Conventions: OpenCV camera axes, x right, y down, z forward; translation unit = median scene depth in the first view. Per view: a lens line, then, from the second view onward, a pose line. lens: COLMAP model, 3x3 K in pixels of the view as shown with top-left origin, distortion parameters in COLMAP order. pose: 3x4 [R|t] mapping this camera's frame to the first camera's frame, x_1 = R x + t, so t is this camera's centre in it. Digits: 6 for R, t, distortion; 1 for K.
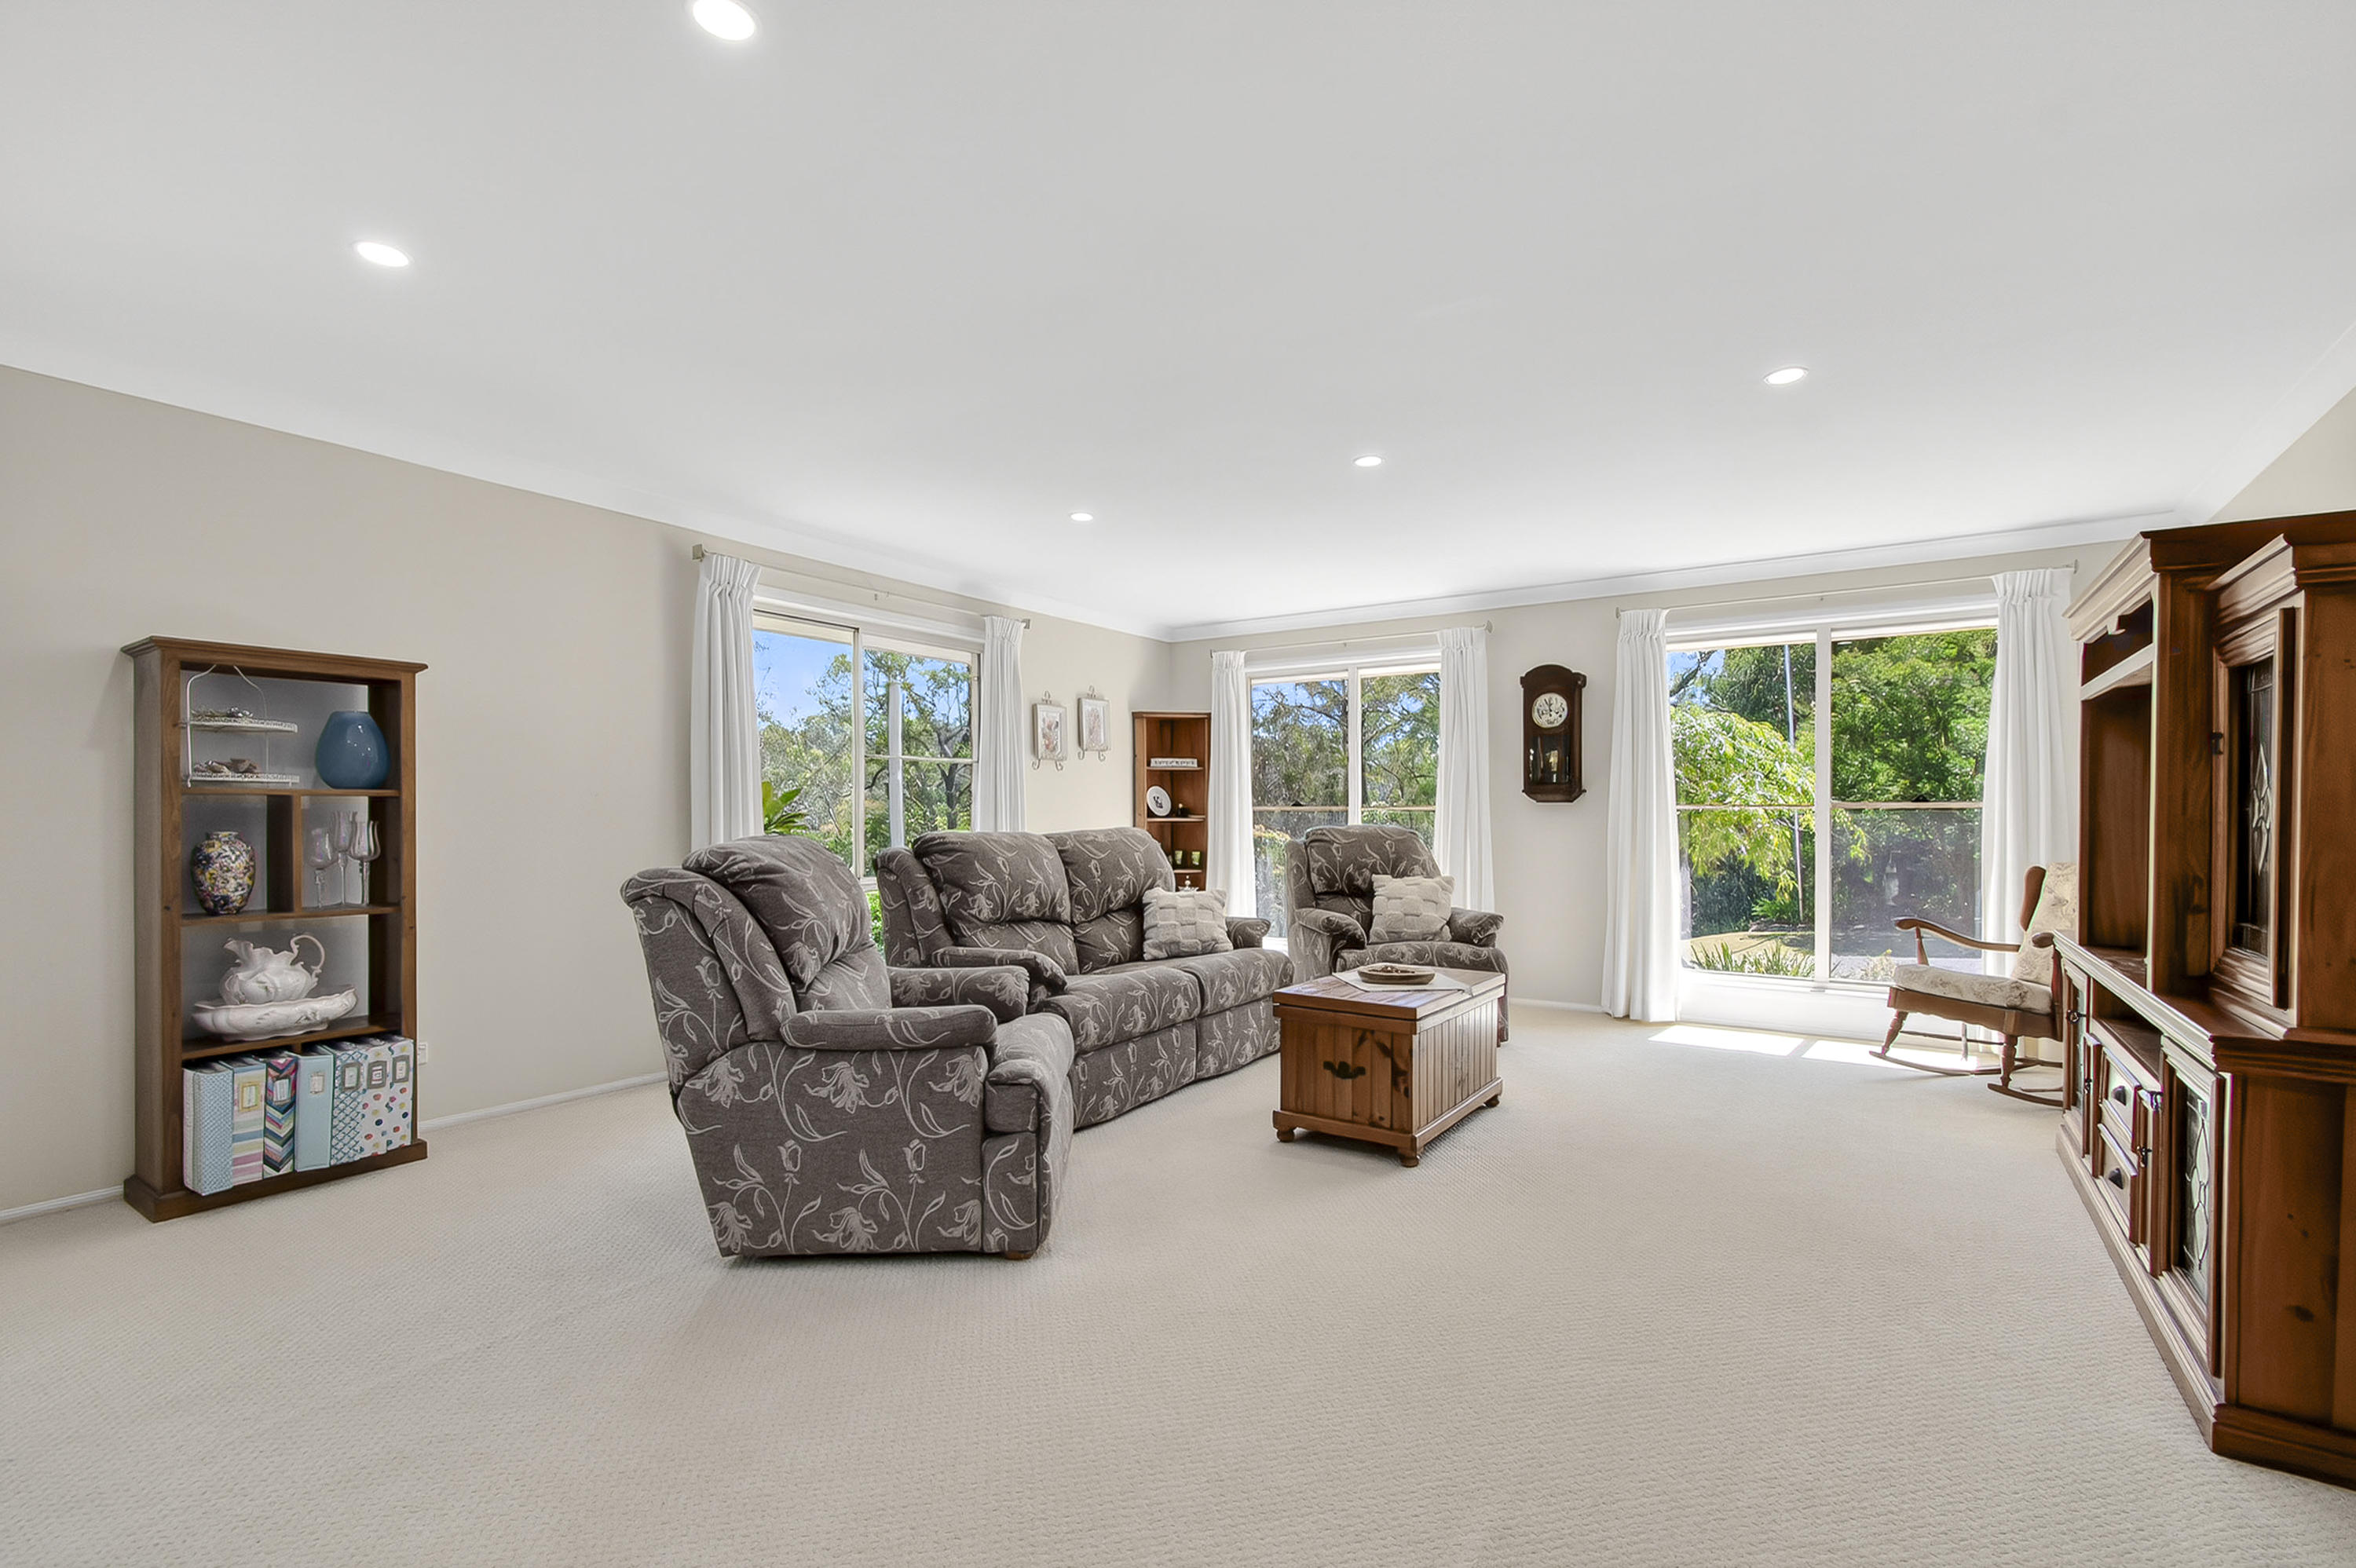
lens RADIAL K [[1044.6, 0, 1186.8], [0, 1044.6, 801.2], [0, 0, 1]] dist [-0.019232, 0.000800]
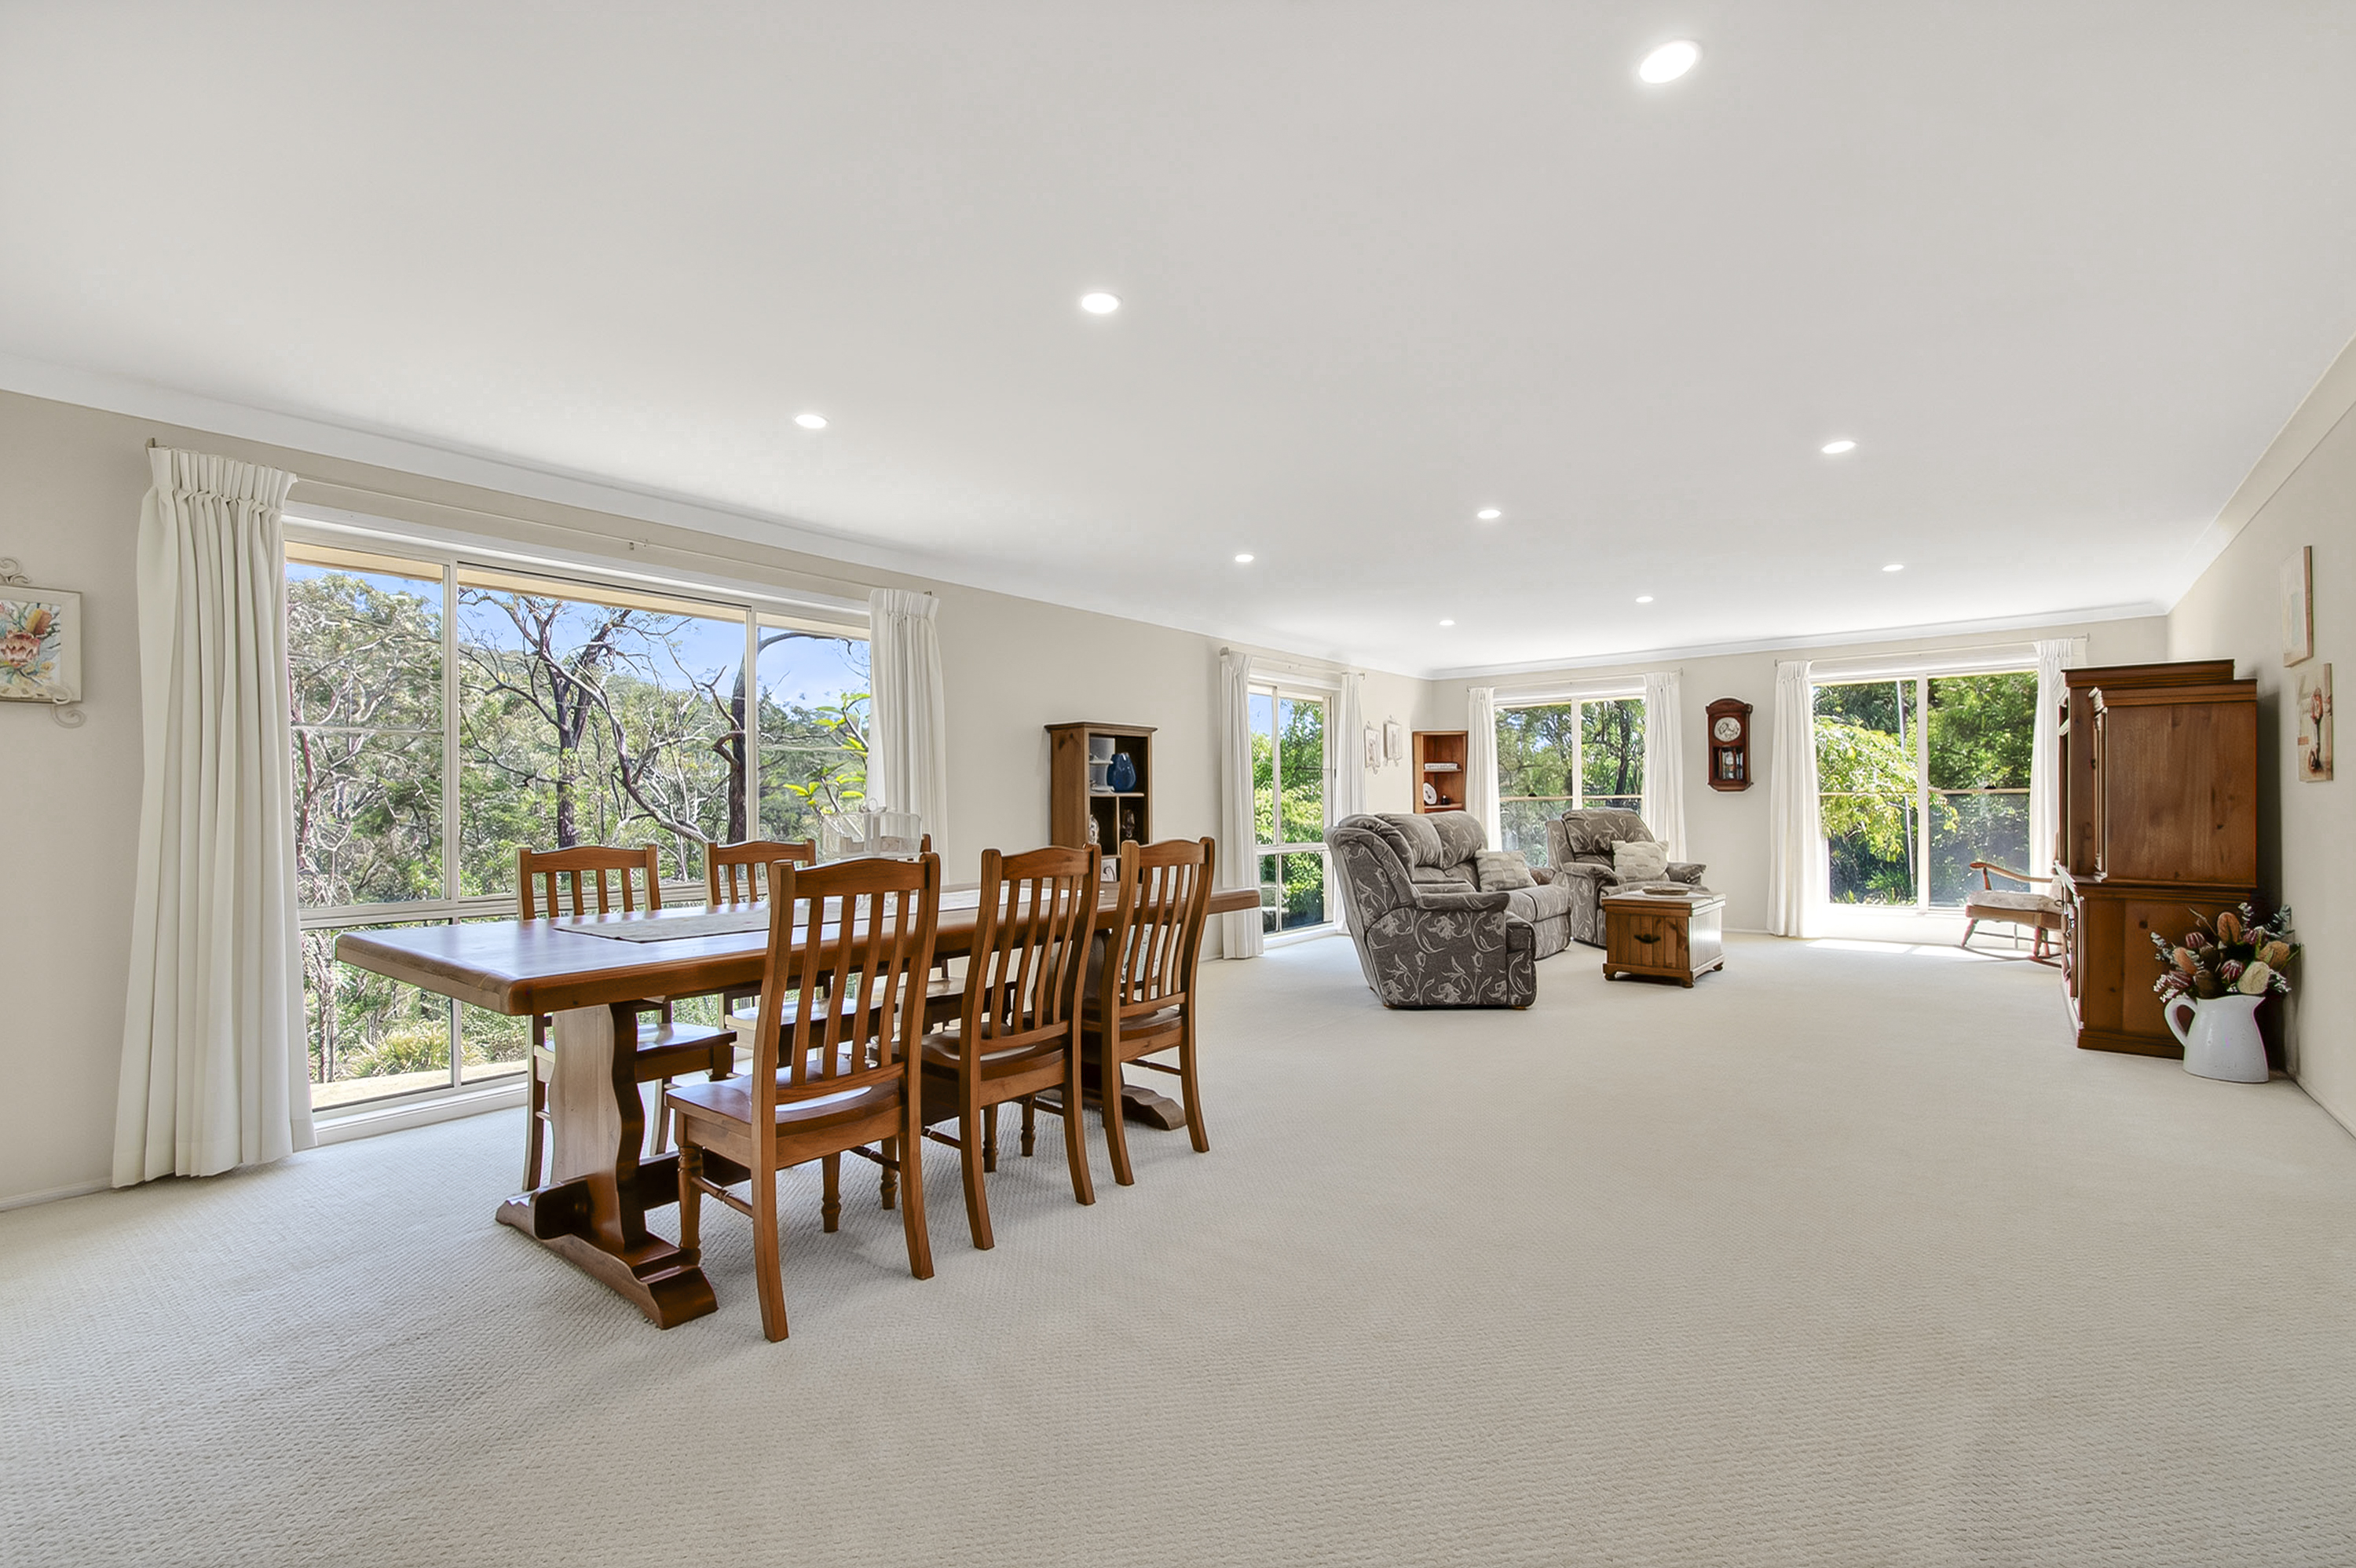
lens RADIAL K [[1044.6, 0, 1166.7], [0, 1044.6, 788.1], [0, 0, 1]] dist [-0.019232, 0.000800]
pose [[0.995786, -0.012108, -0.090899, -0.333730], [0.011668, 0.999917, -0.005376, -0.005799], [0.090957, 0.004292, 0.995846, -0.579501]]
